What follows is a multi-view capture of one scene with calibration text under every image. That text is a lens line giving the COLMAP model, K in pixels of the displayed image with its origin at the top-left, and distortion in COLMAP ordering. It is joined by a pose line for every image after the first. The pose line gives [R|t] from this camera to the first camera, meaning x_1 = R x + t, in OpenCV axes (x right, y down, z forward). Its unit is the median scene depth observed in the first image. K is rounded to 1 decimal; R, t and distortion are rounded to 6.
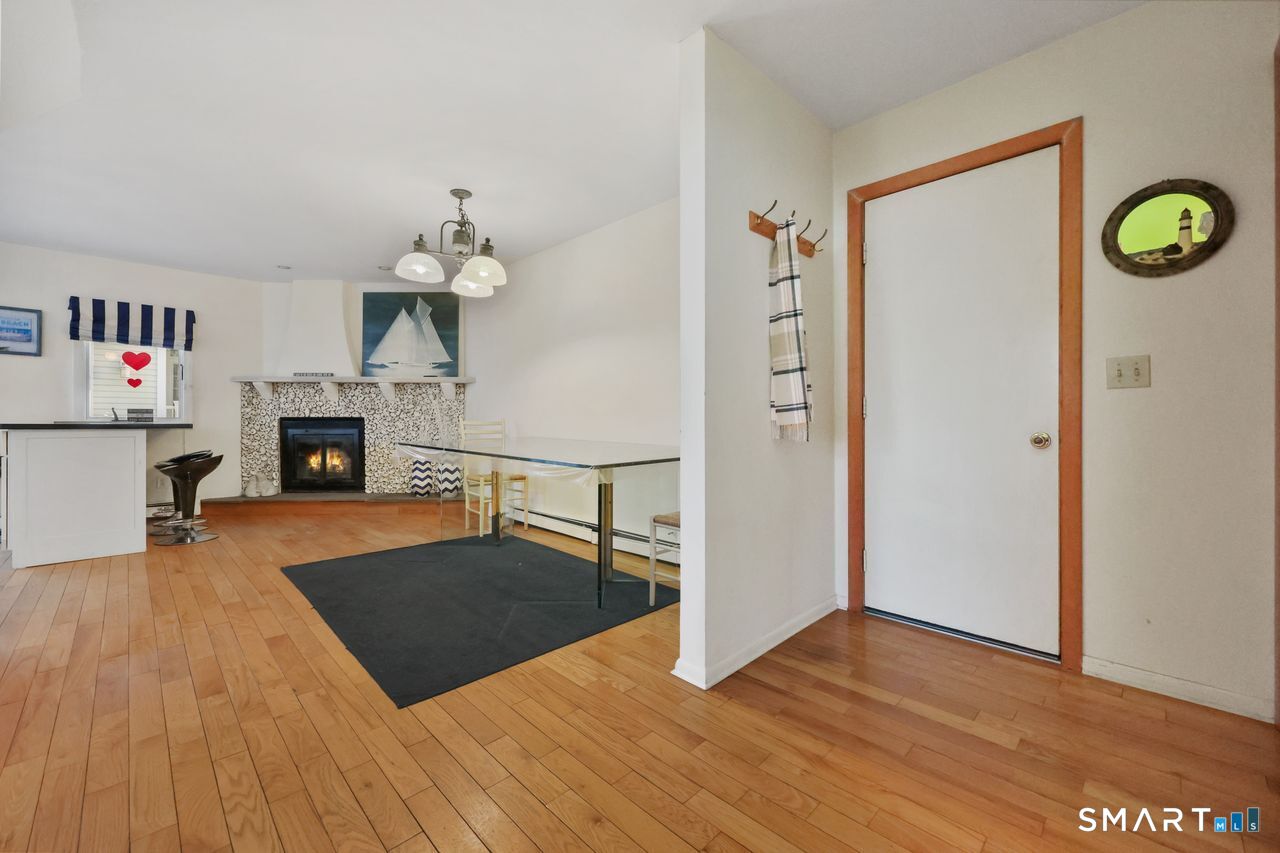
lens RADIAL K [[519.7, 0, 644.8], [0, 519.7, 422.2], [0, 0, 1]] dist [-0.001768, -0.000026]
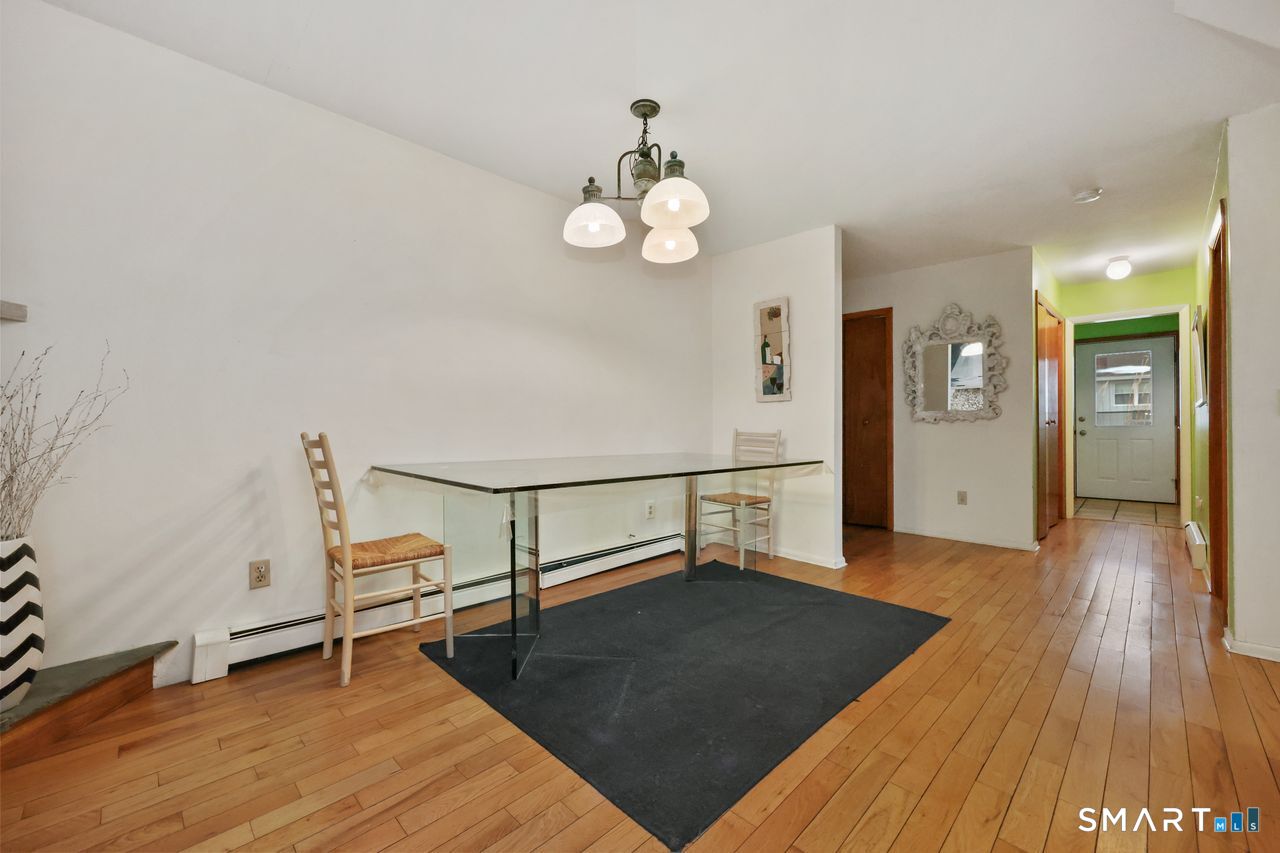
lens RADIAL K [[512.4, 0, 640.0], [0, 512.4, 426.5], [0, 0, 1]] dist [-0.001533, -0.000096]
pose [[-0.001411, -0.008159, 0.999966, -0.706848], [0.003856, 0.999959, 0.008165, -0.013762], [-0.999992, 0.003867, -0.001379, 0.684742]]
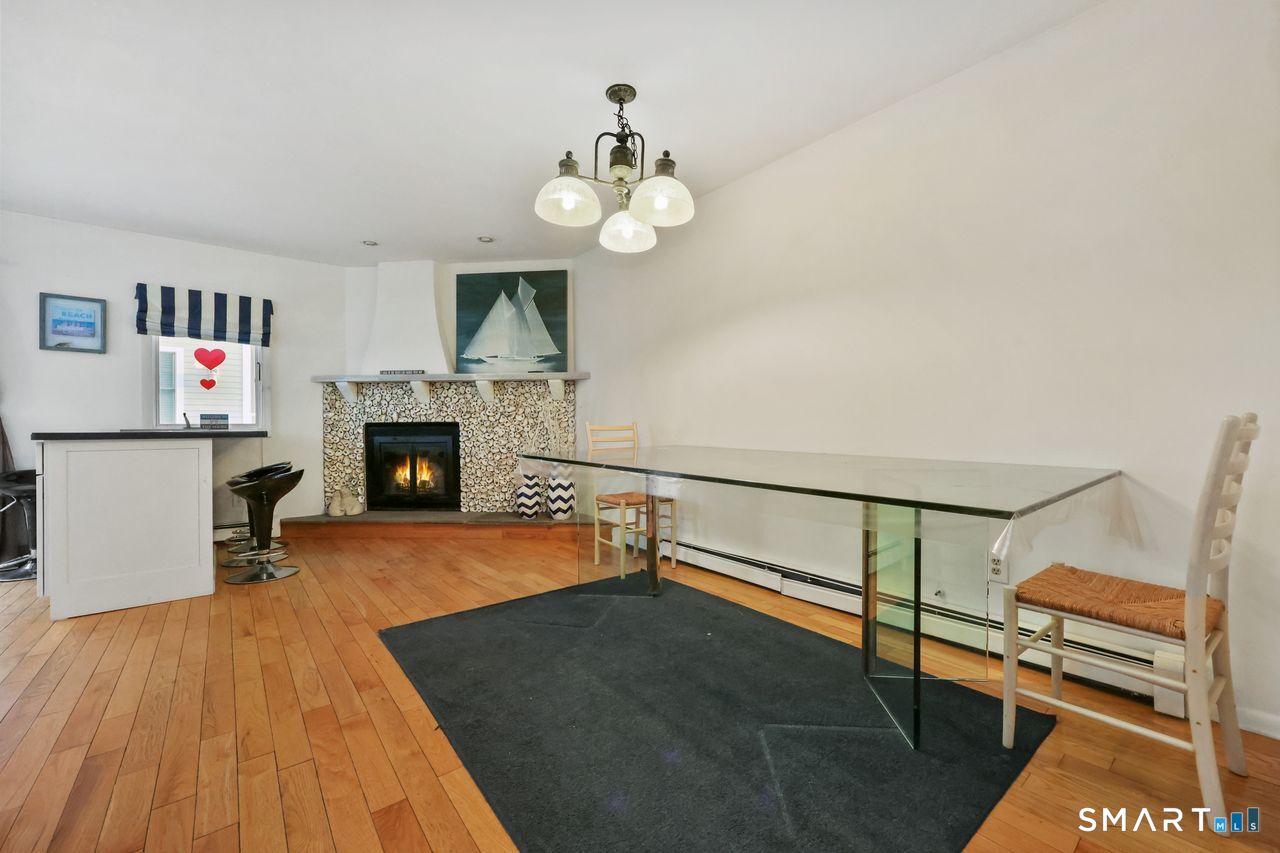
lens RADIAL K [[512.4, 0, 640.0], [0, 512.4, 426.5], [0, 0, 1]] dist [-0.001533, -0.000096]
pose [[0.994612, -0.008085, -0.103350, -0.177588], [0.007974, 0.999967, -0.001488, 0.001393], [0.103359, 0.000656, 0.994644, 0.222425]]
